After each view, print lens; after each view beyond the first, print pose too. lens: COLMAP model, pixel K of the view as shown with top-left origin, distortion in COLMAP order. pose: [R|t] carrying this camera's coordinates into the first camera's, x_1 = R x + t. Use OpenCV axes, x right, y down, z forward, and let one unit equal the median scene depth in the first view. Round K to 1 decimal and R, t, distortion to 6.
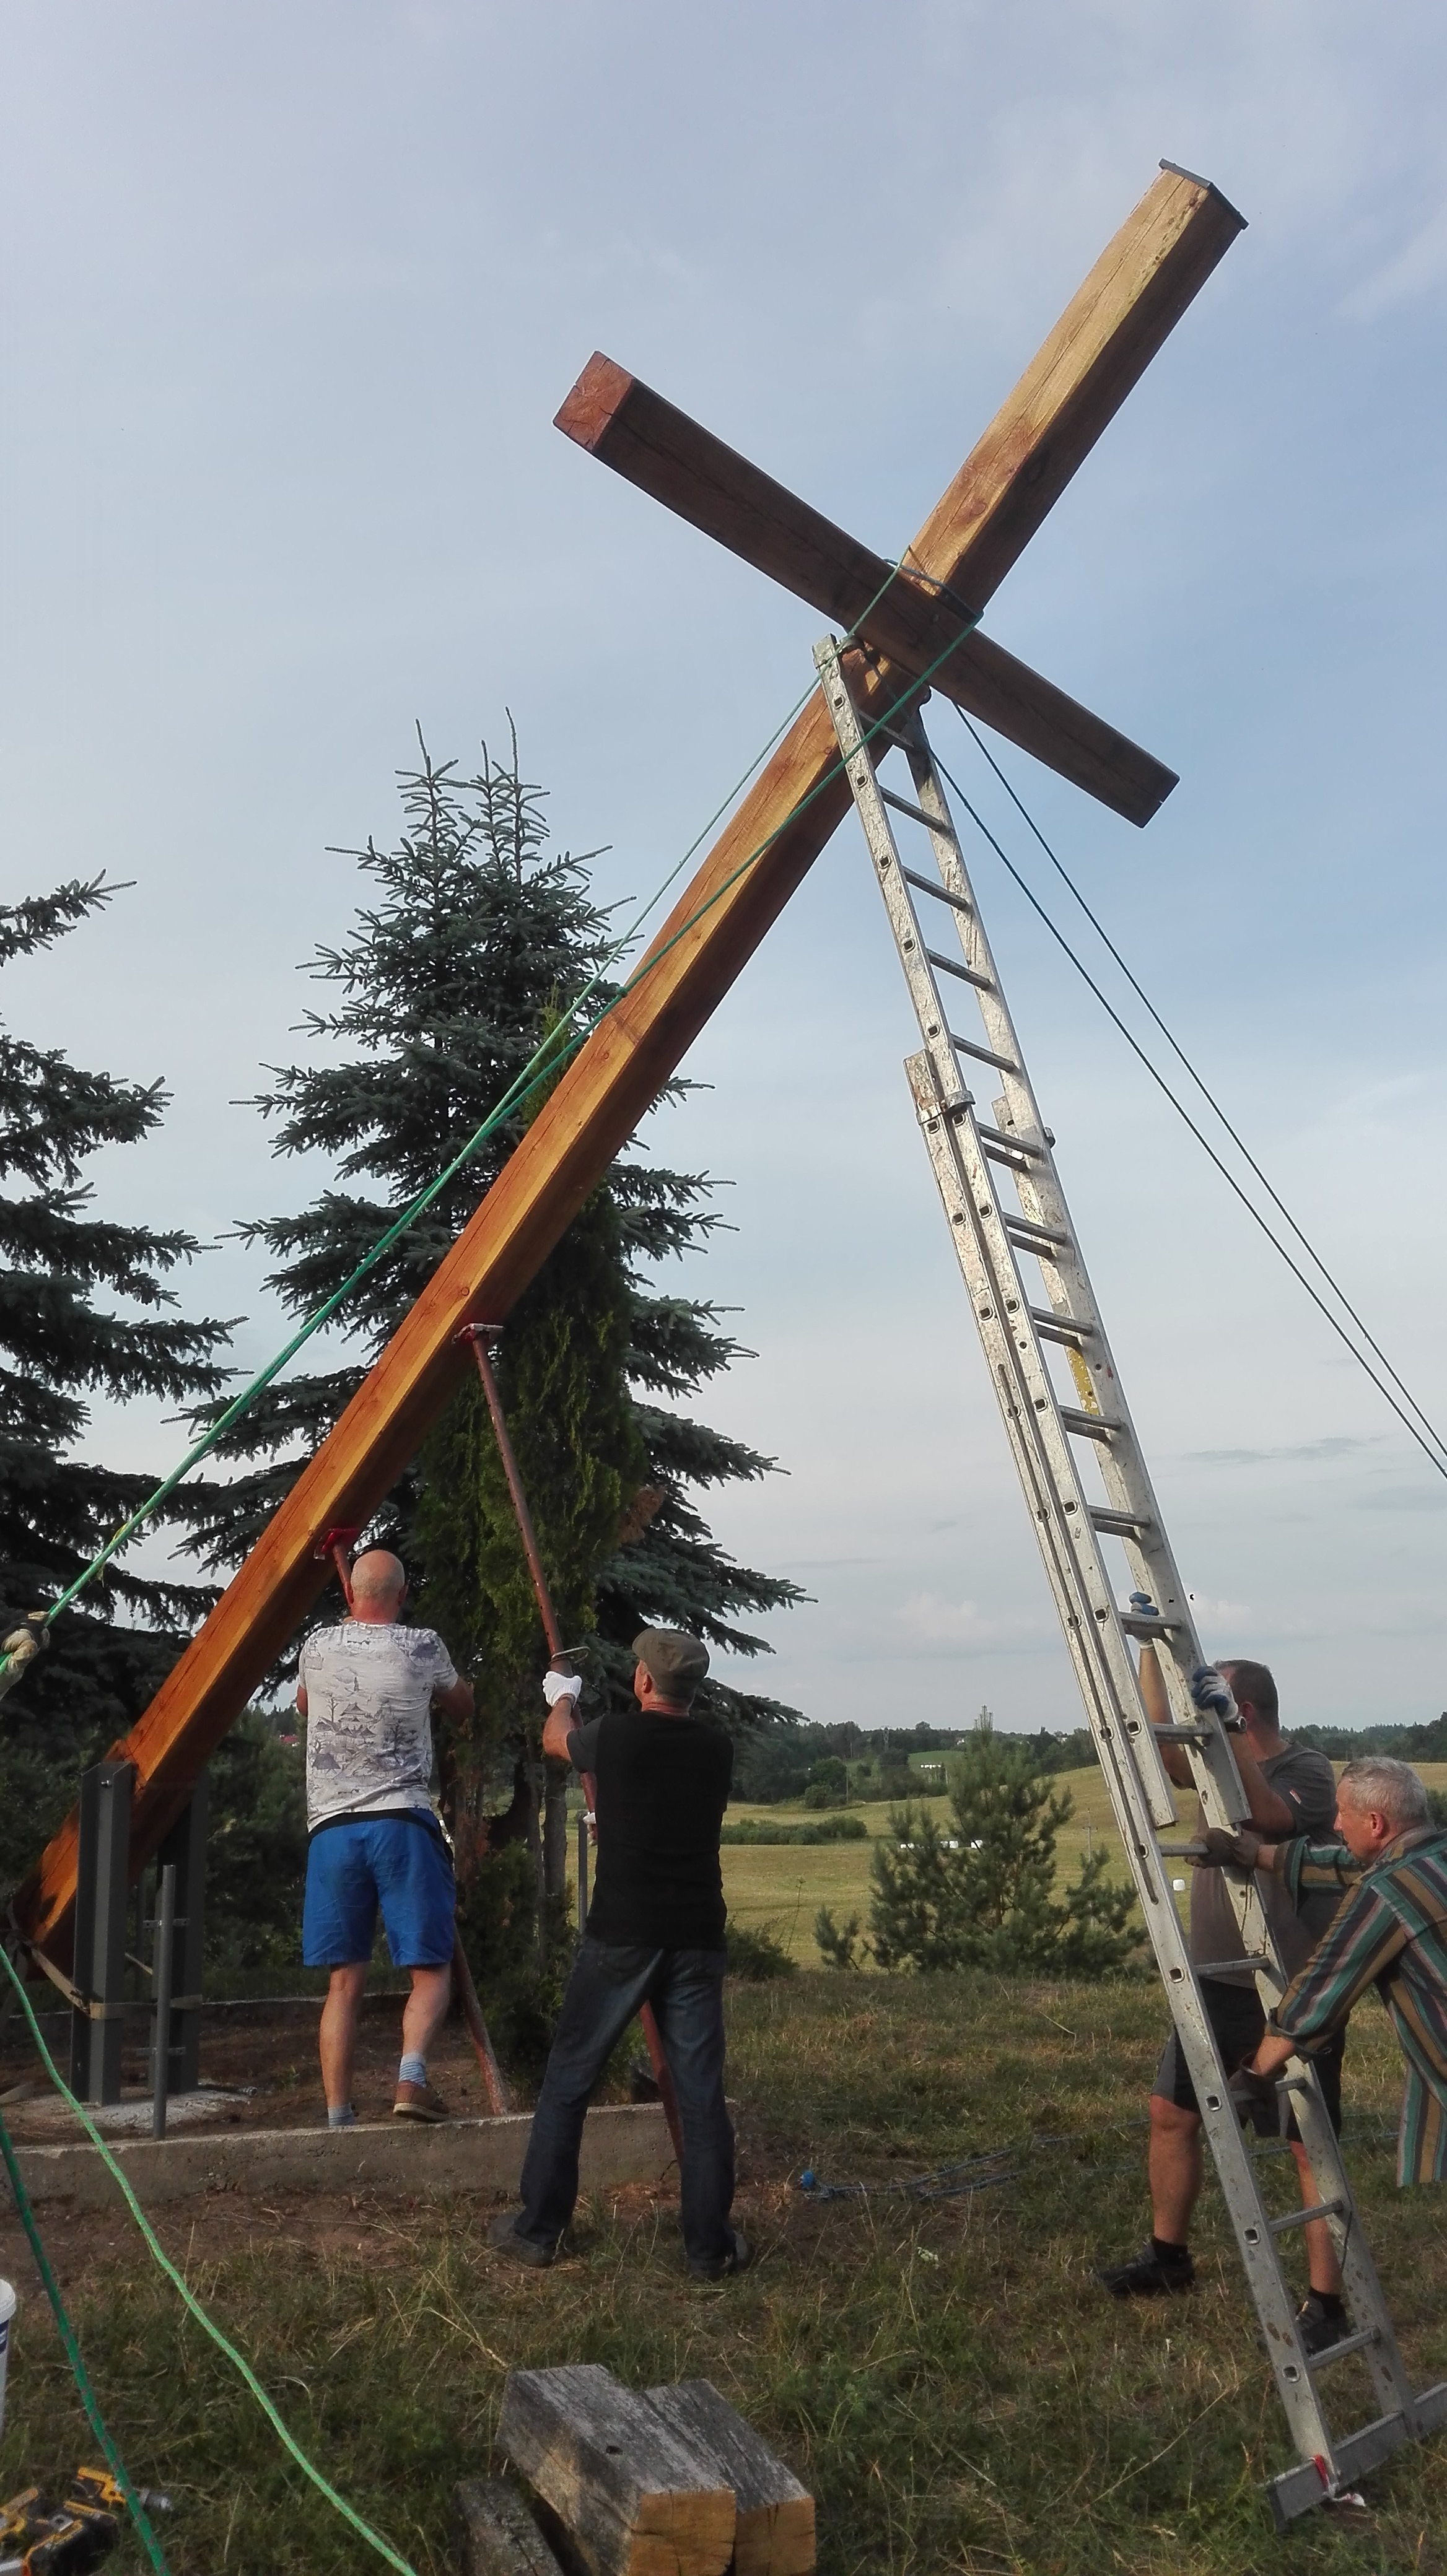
lens RADIAL K [[2094.8, 0, 719.4], [0, 2094.8, 1297.1], [0, 0, 1]] dist [0.126336, -0.230241]
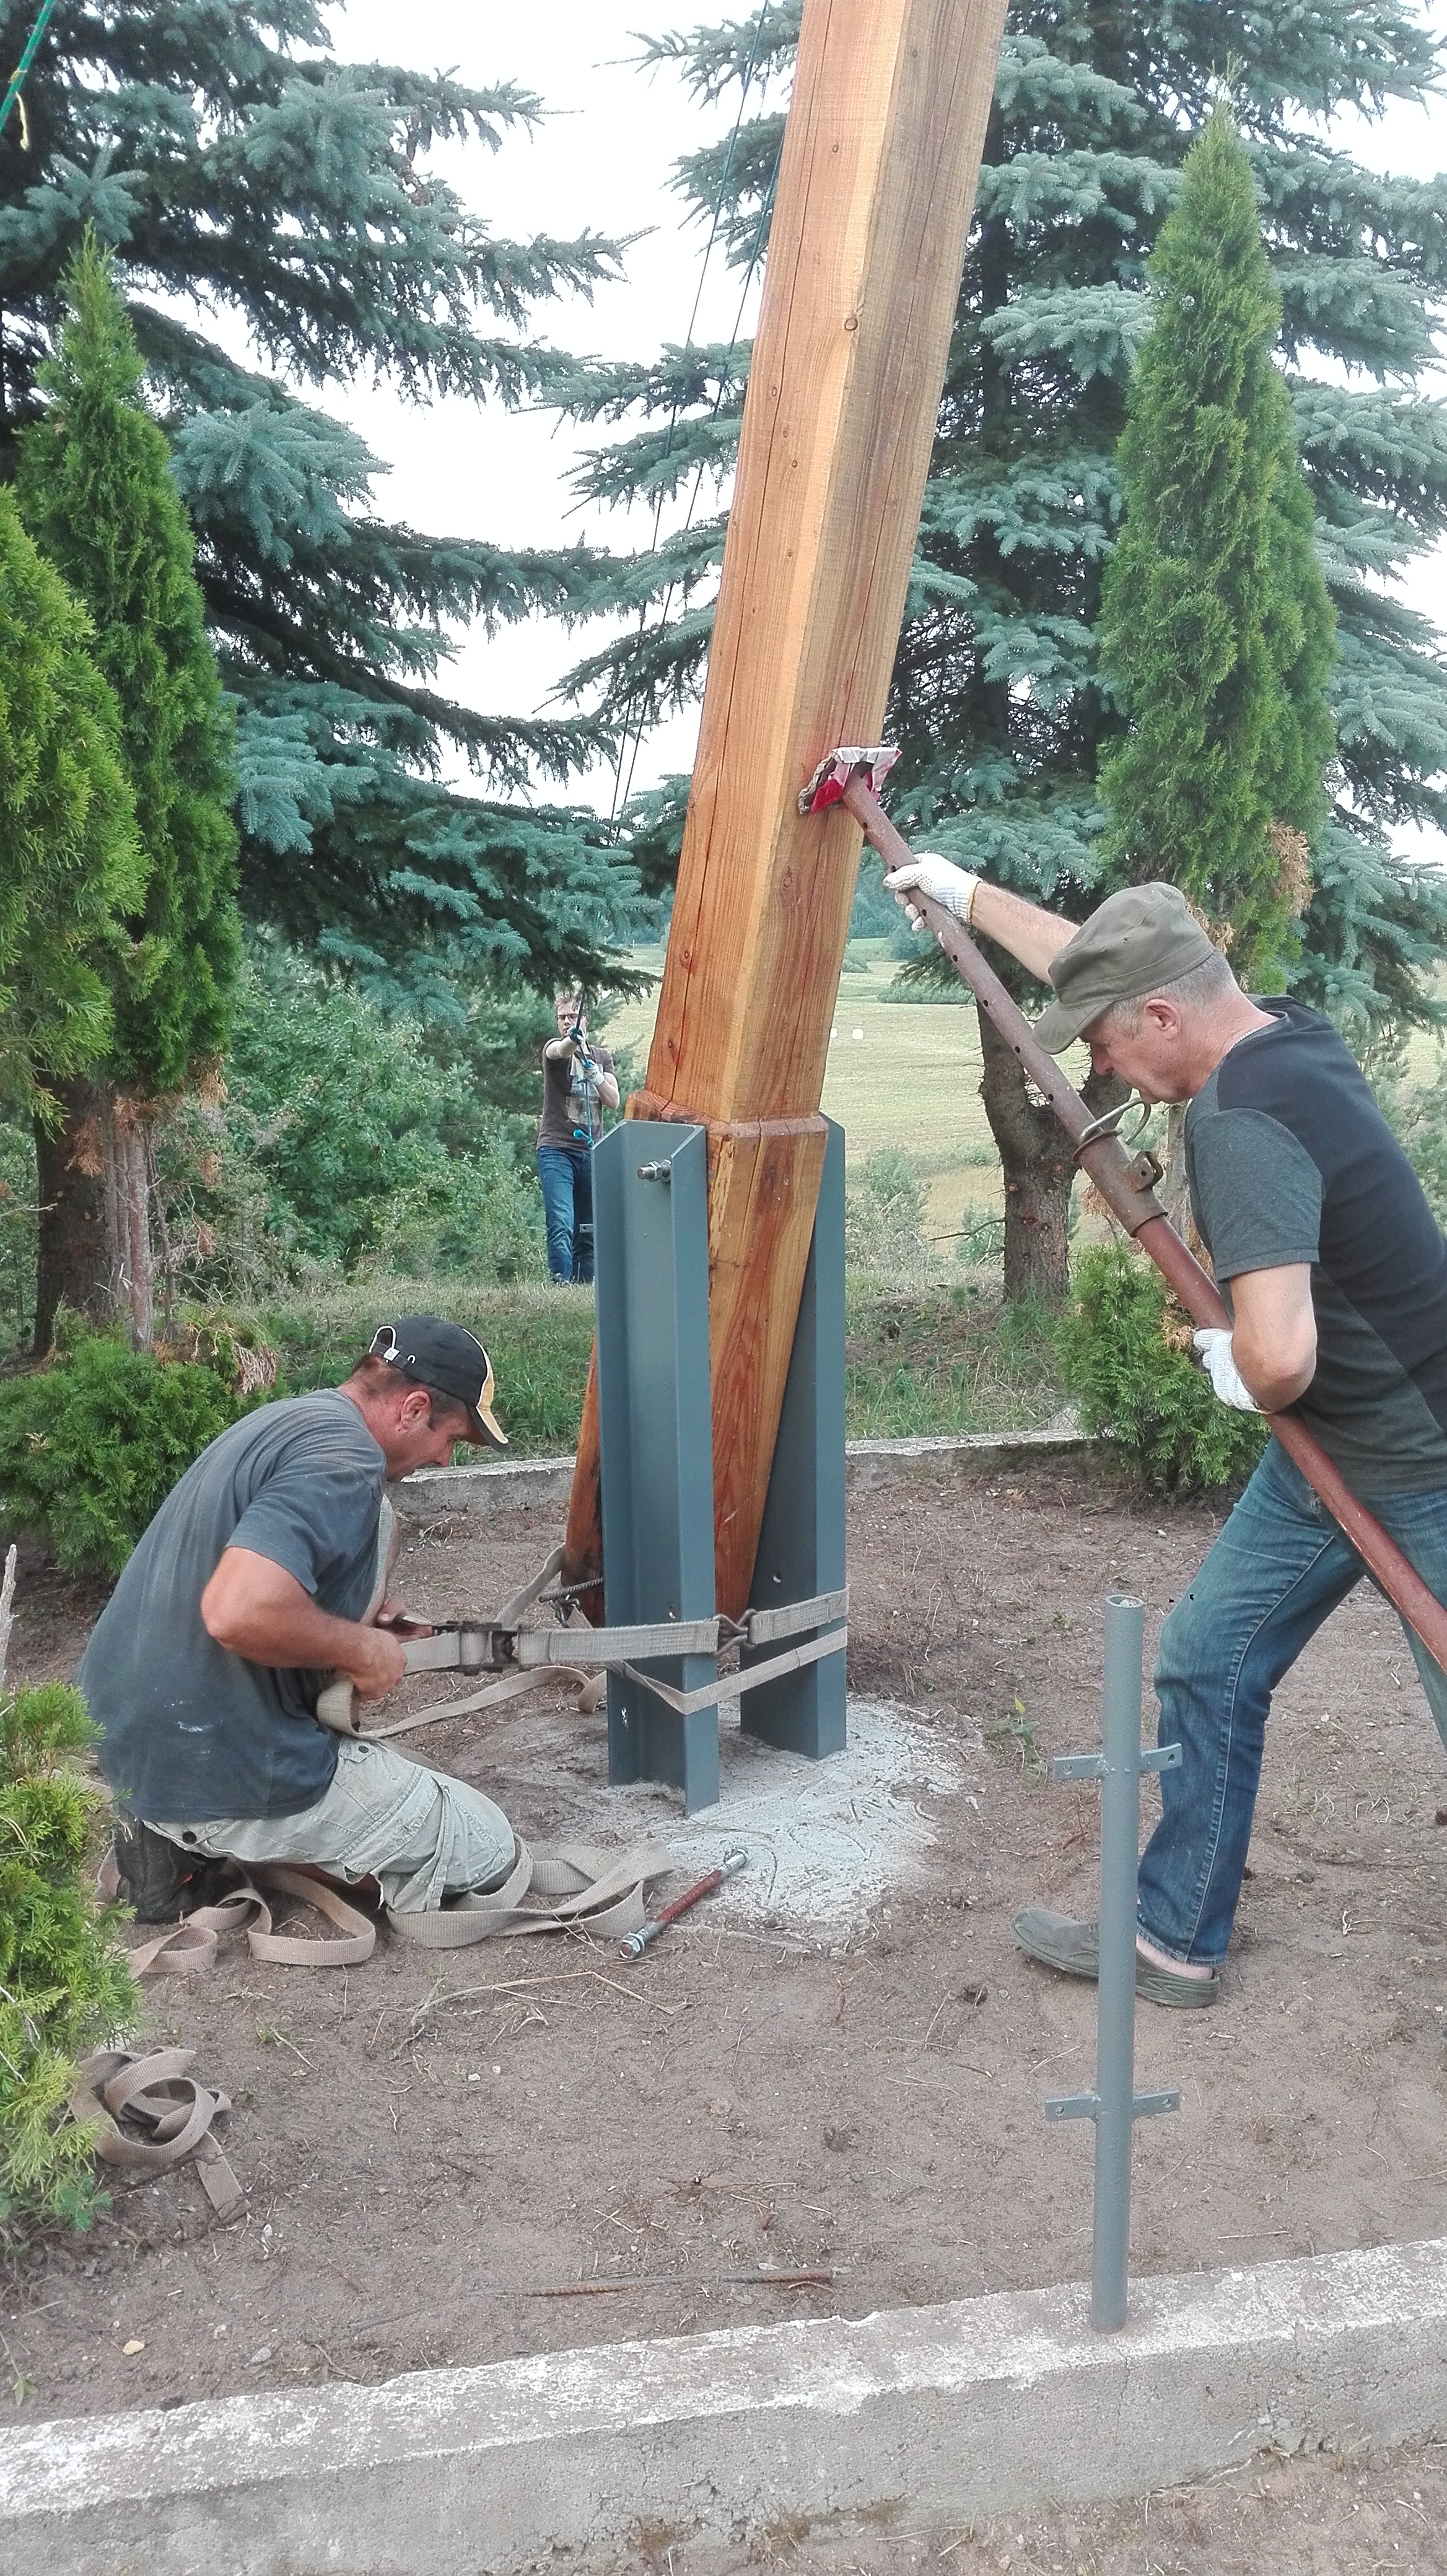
lens RADIAL K [[2094.8, 0, 713.6], [0, 2094.8, 1290.8], [0, 0, 1]] dist [0.126336, -0.230241]
pose [[0.996586, 0.023761, -0.079069, -0.150685], [0.008285, 0.924077, 0.382118, 0.051057], [0.082146, -0.381468, 0.920725, 0.363767]]
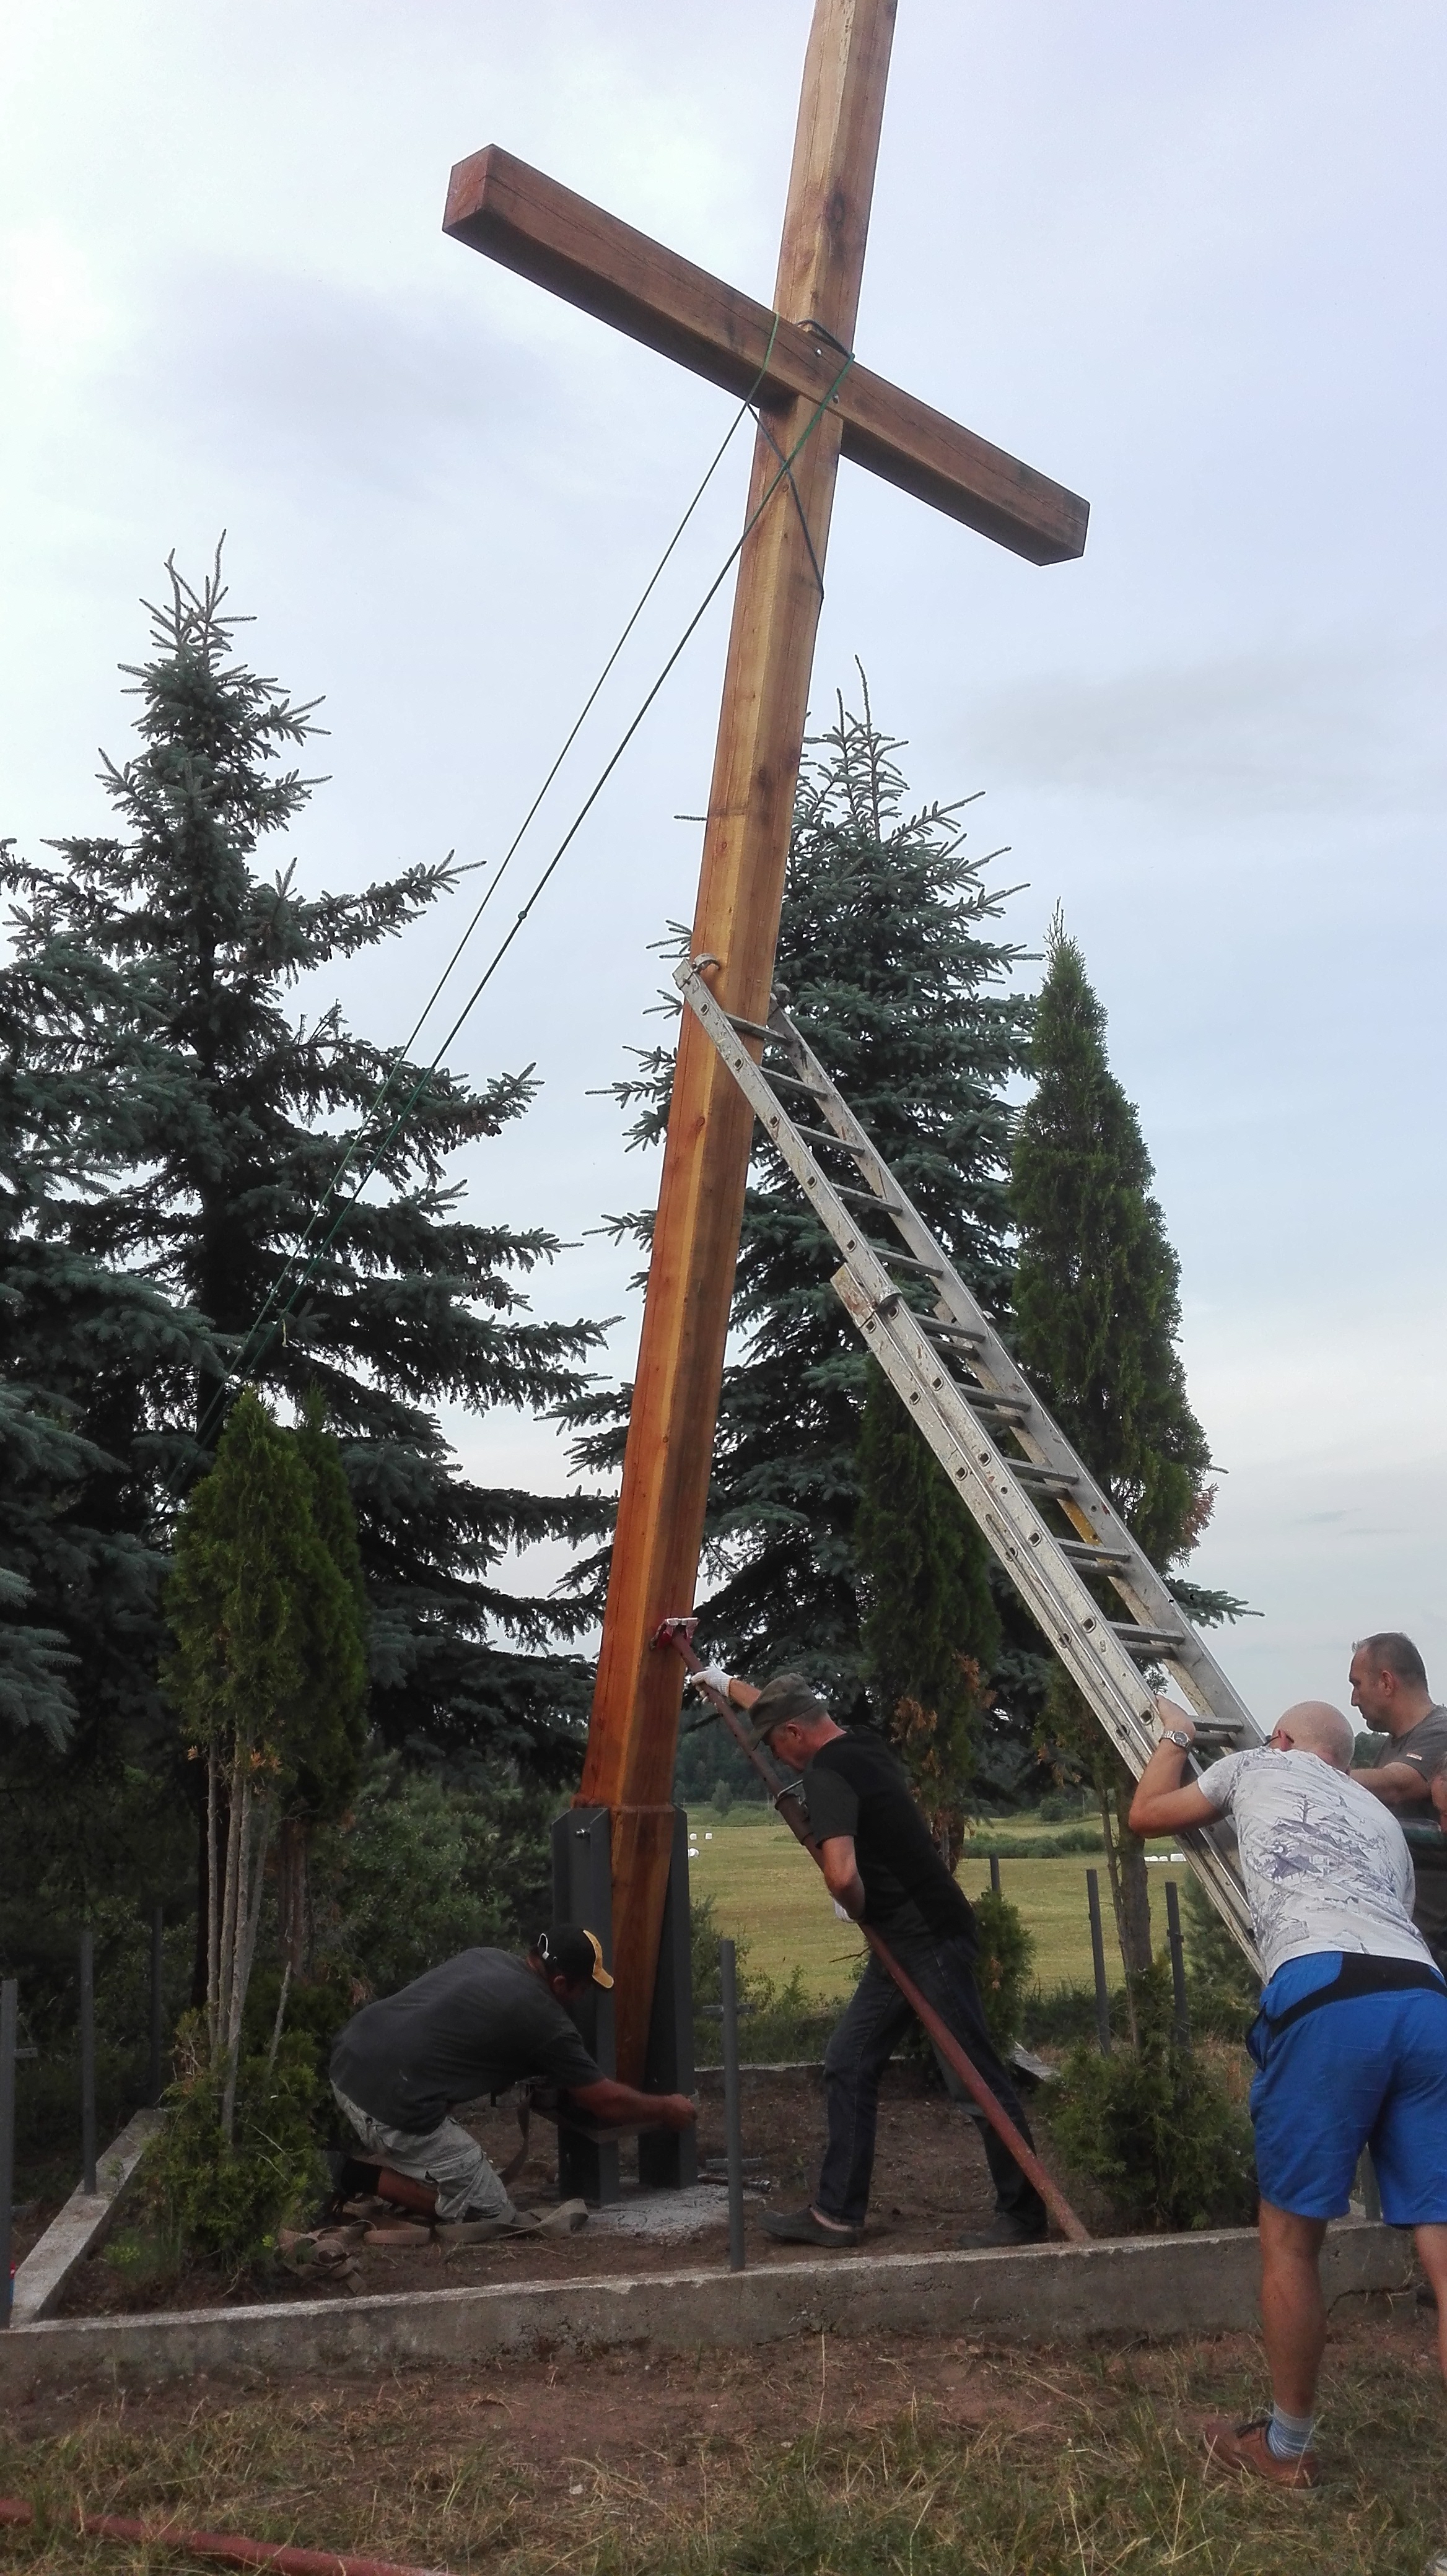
lens RADIAL K [[2094.8, 0, 727.4], [0, 2094.8, 1281.6], [0, 0, 1]] dist [0.126336, -0.230241]
pose [[0.994953, -0.037884, -0.092914, -0.086203], [0.036732, 0.999226, -0.014081, 0.007903], [0.093376, 0.010597, 0.995575, 0.076683]]
